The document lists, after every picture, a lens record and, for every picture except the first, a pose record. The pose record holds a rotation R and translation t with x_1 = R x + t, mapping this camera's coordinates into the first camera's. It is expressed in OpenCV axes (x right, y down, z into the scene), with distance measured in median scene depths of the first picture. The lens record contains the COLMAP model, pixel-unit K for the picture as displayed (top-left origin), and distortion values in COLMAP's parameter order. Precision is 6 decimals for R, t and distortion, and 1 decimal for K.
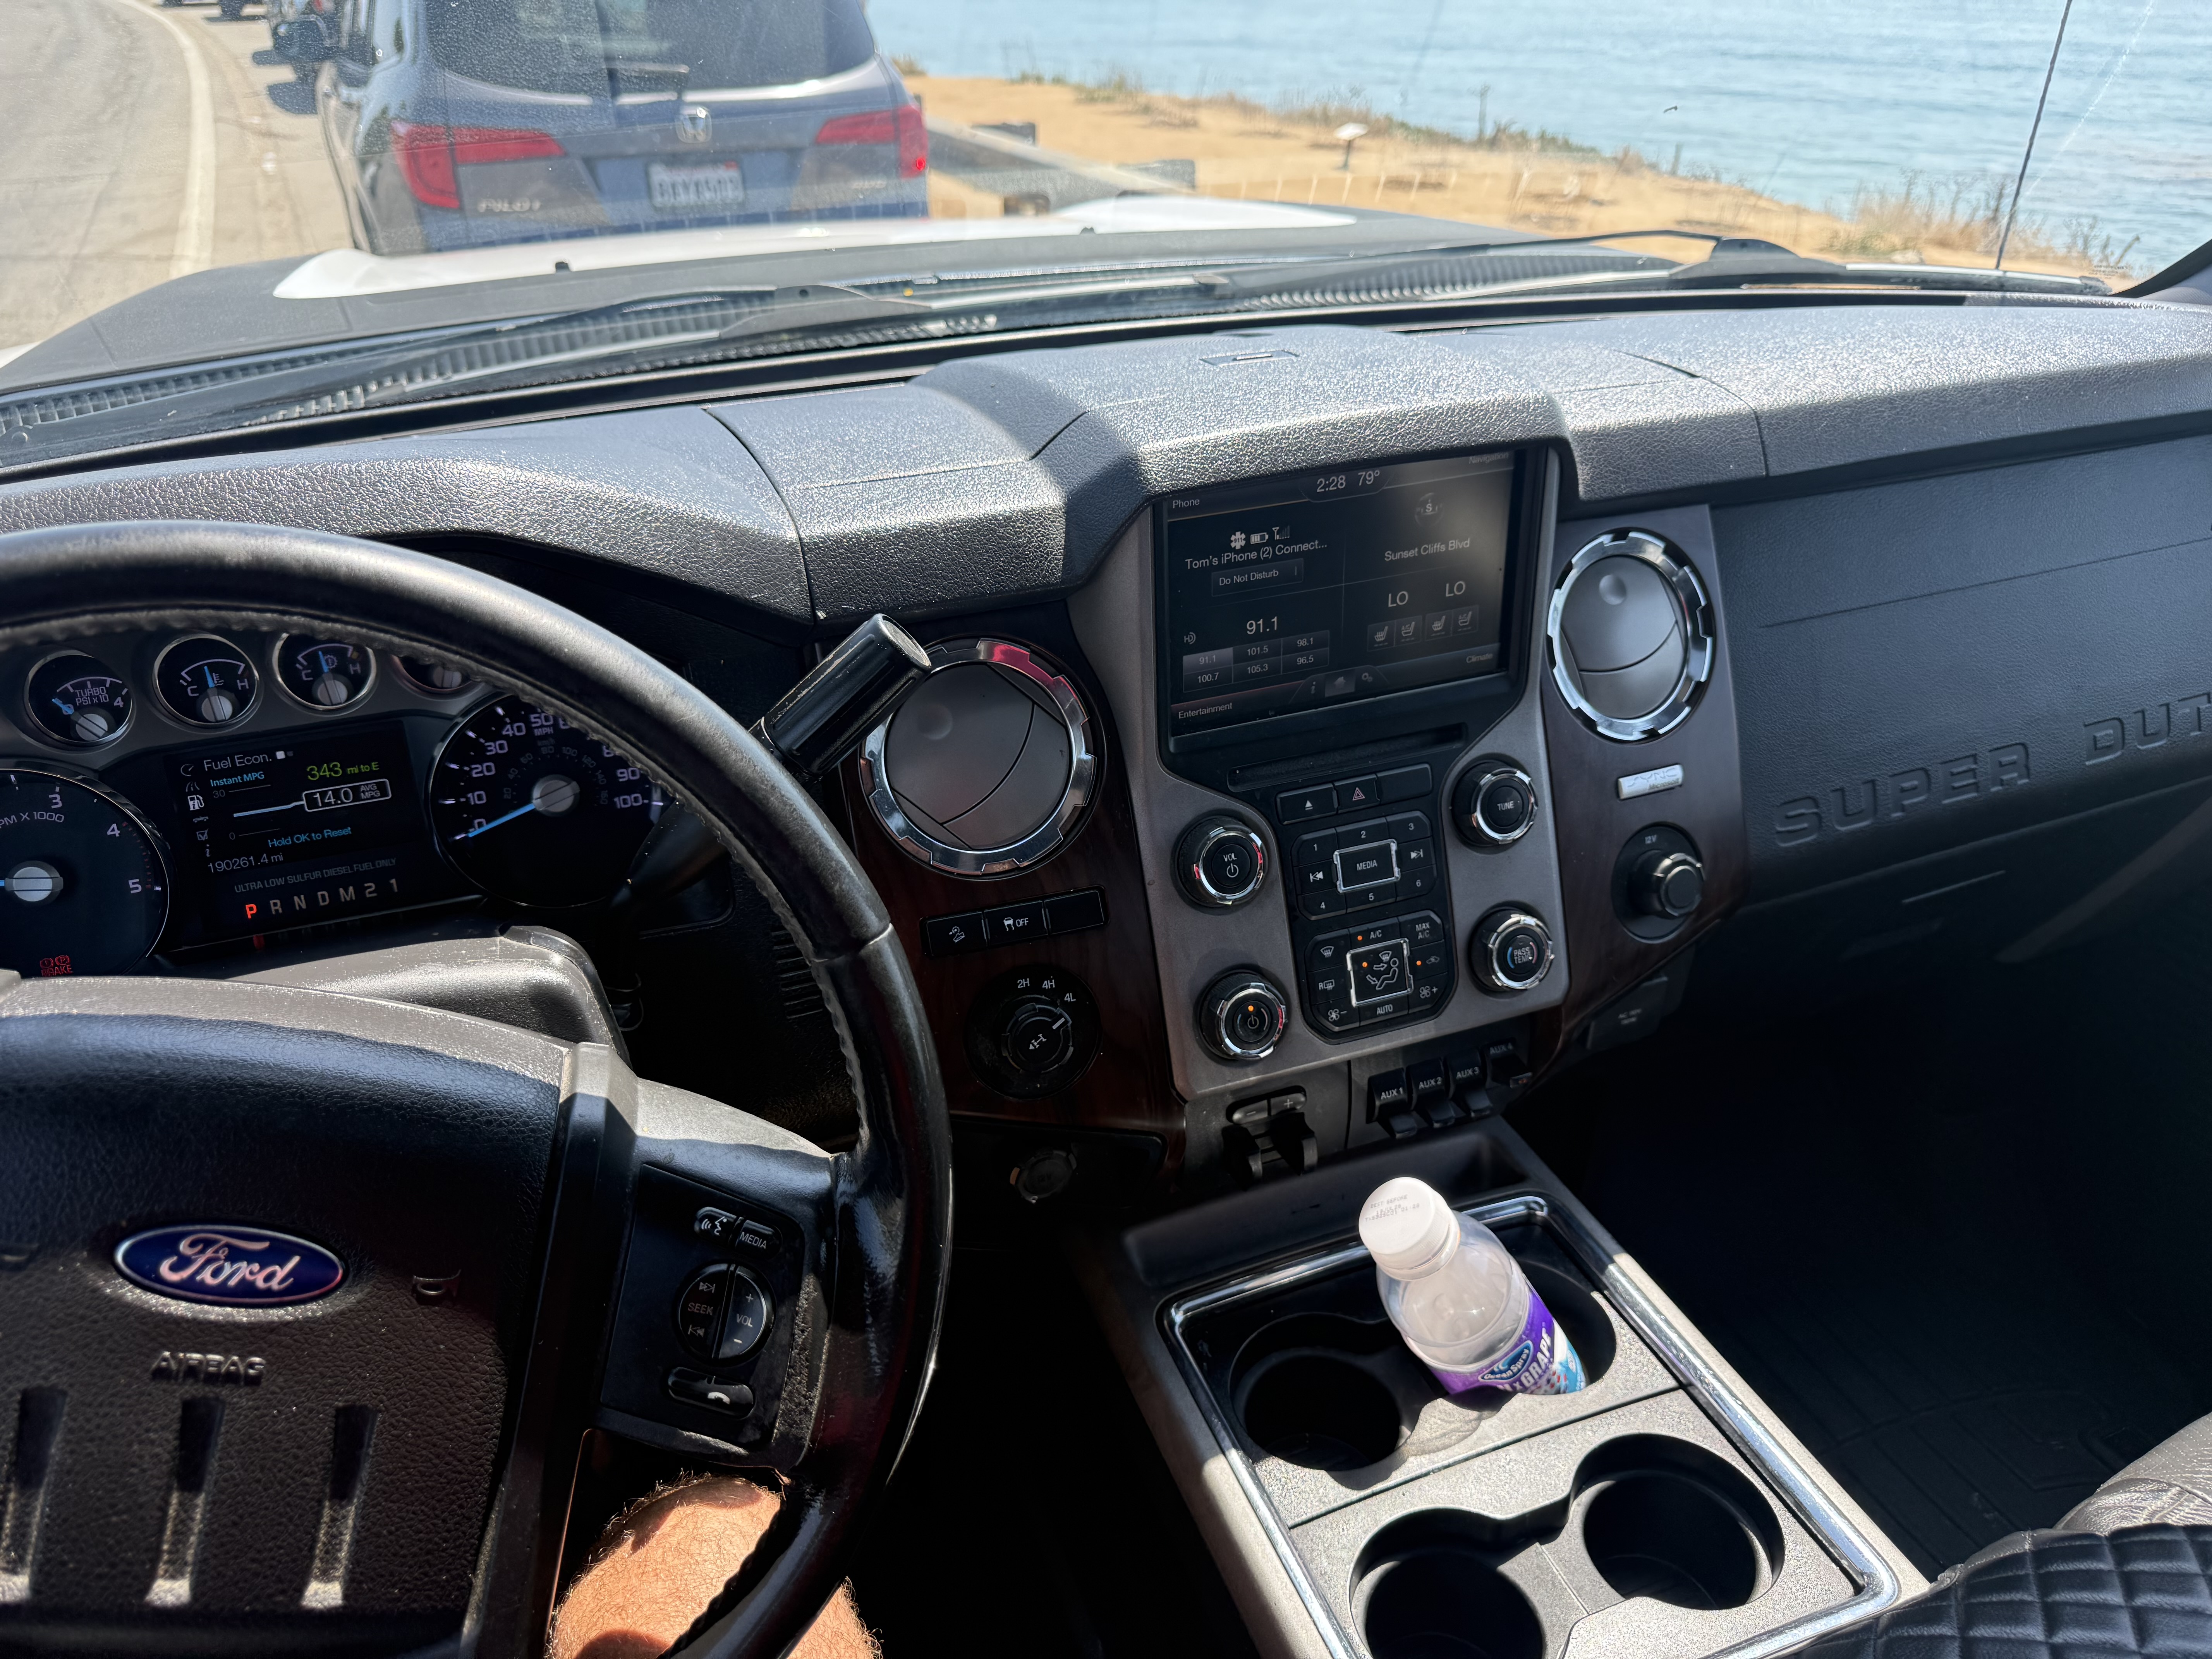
lens RADIAL K [[1528.3, 0, 1062.8], [0, 1528.3, 839.1], [0, 0, 1]] dist [0.020213, -0.059491]
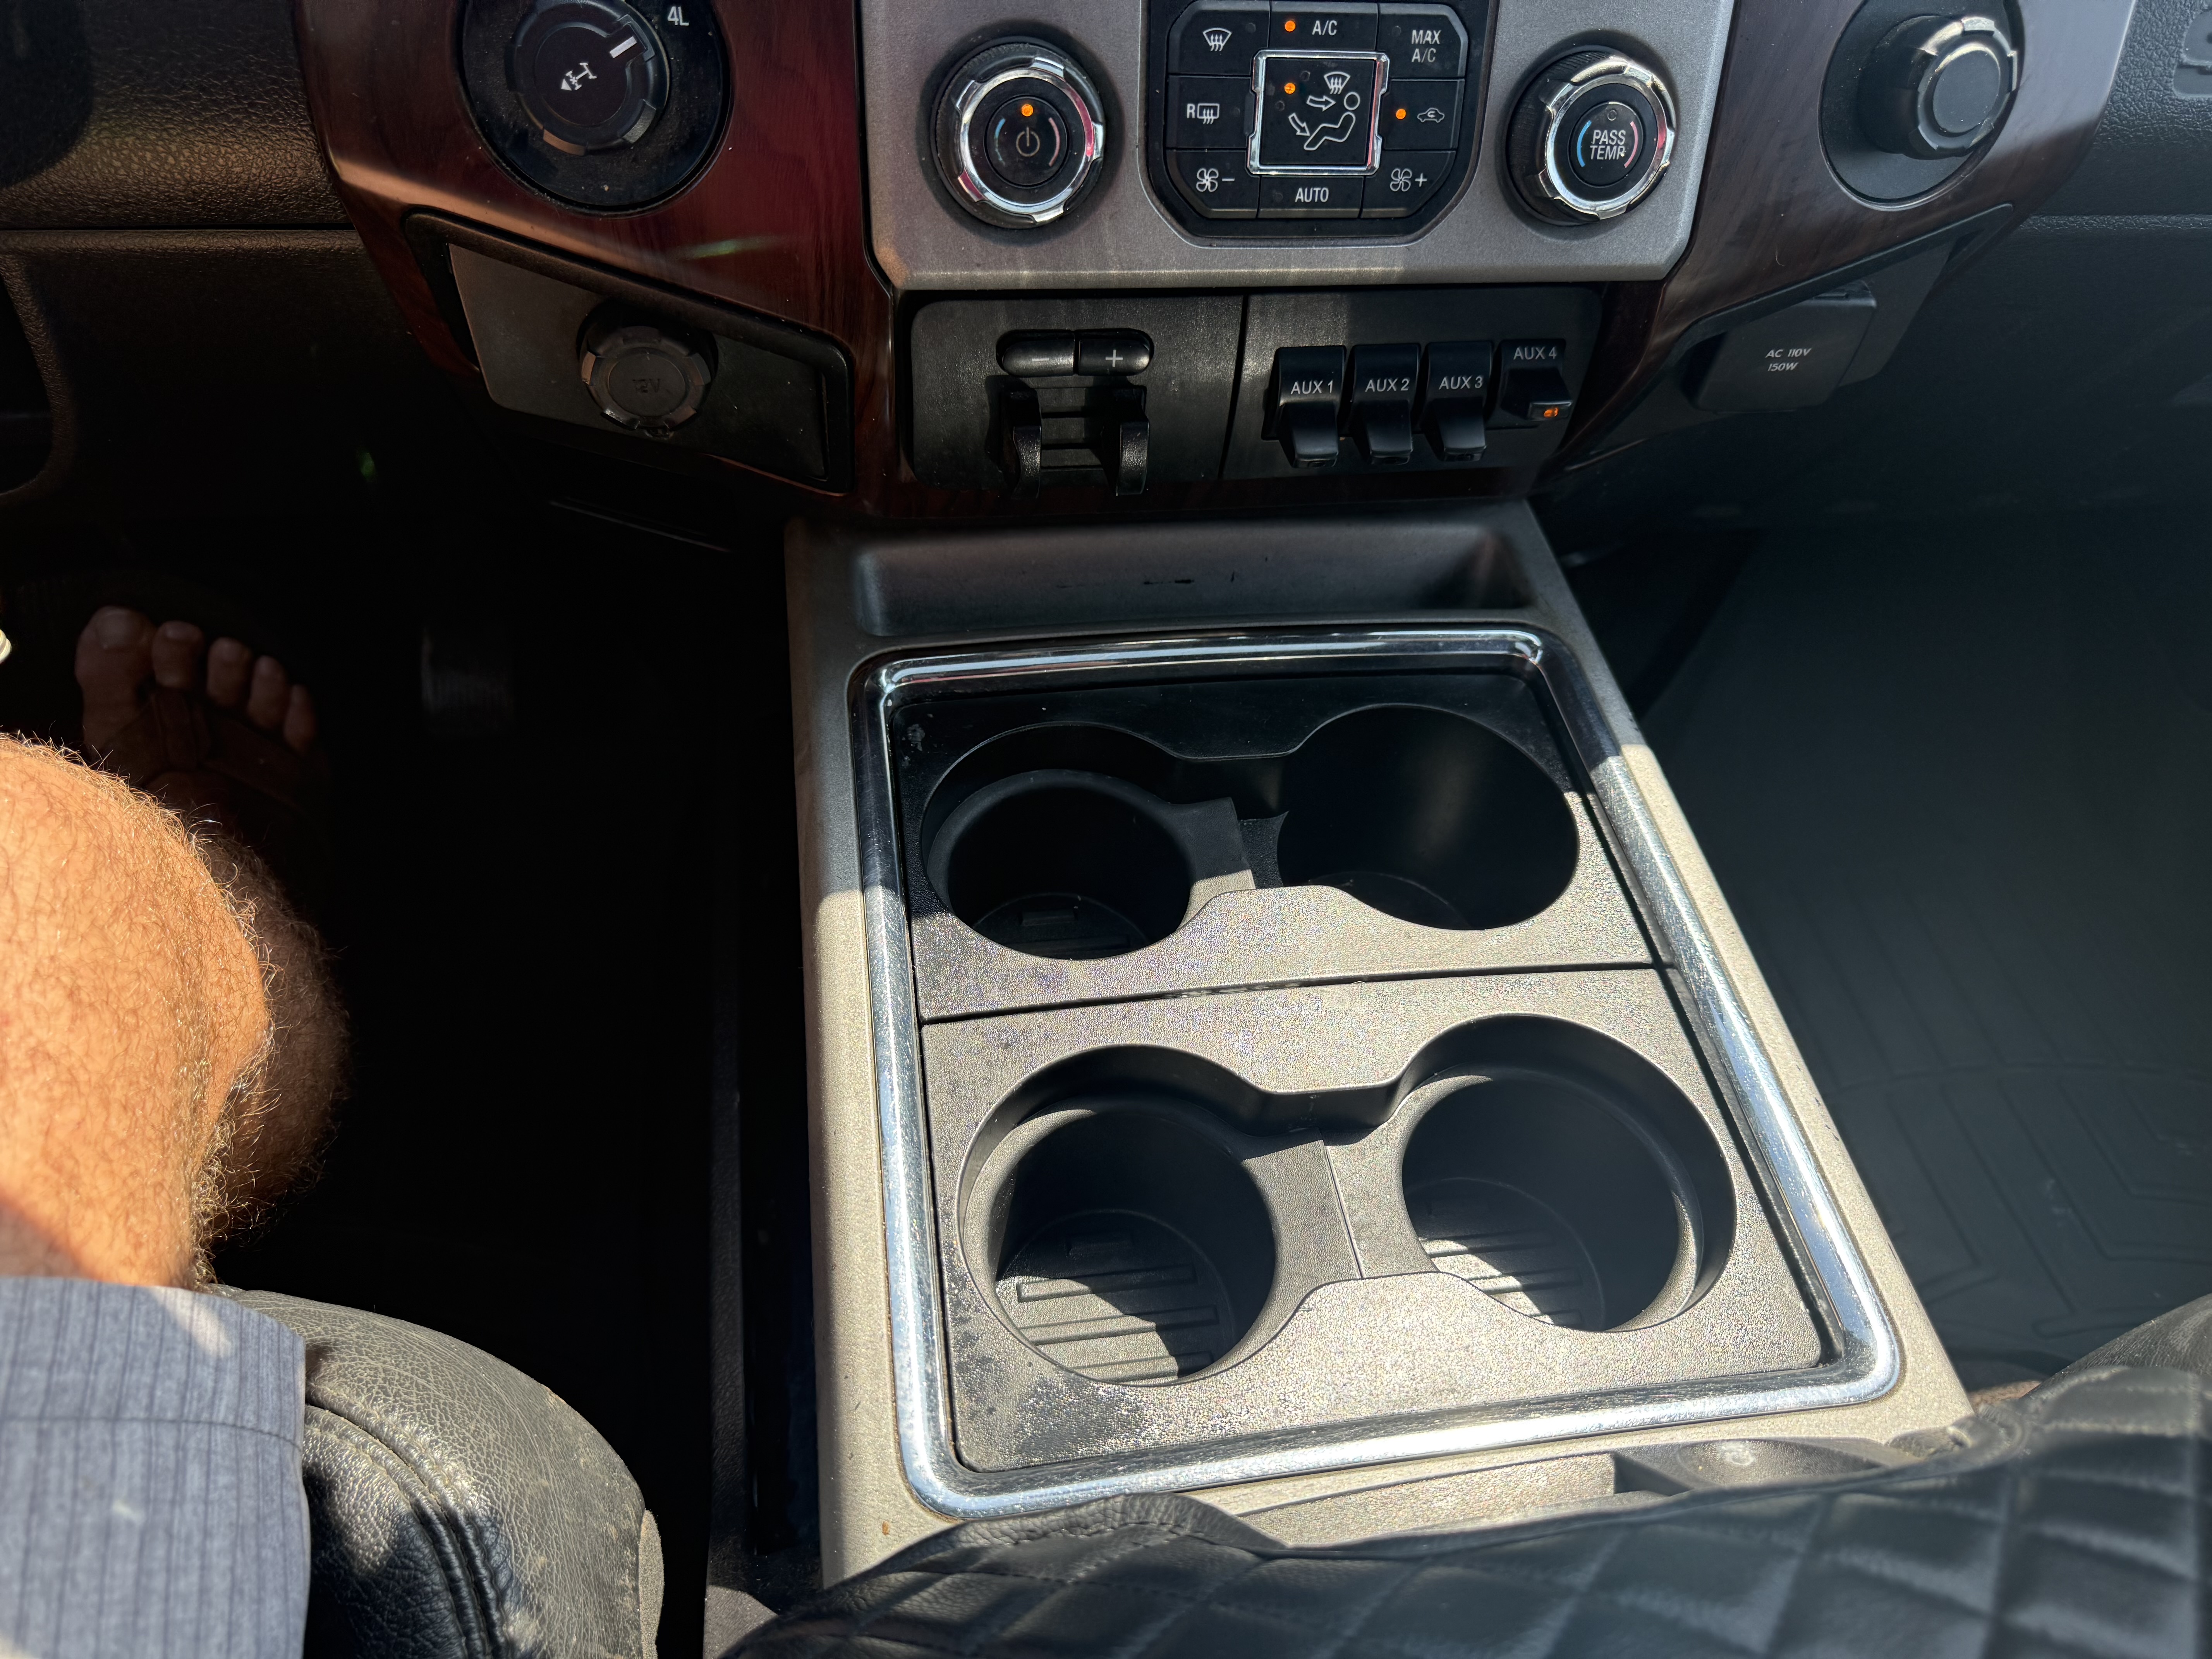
lens RADIAL K [[1528.3, 0, 1062.8], [0, 1528.3, 839.1], [0, 0, 1]] dist [0.020213, -0.059491]
pose [[0.972506, 0.218626, -0.080219, 0.246623], [-0.178889, 0.921870, 0.343737, 0.169821], [0.149101, -0.319936, 0.935633, 0.481641]]
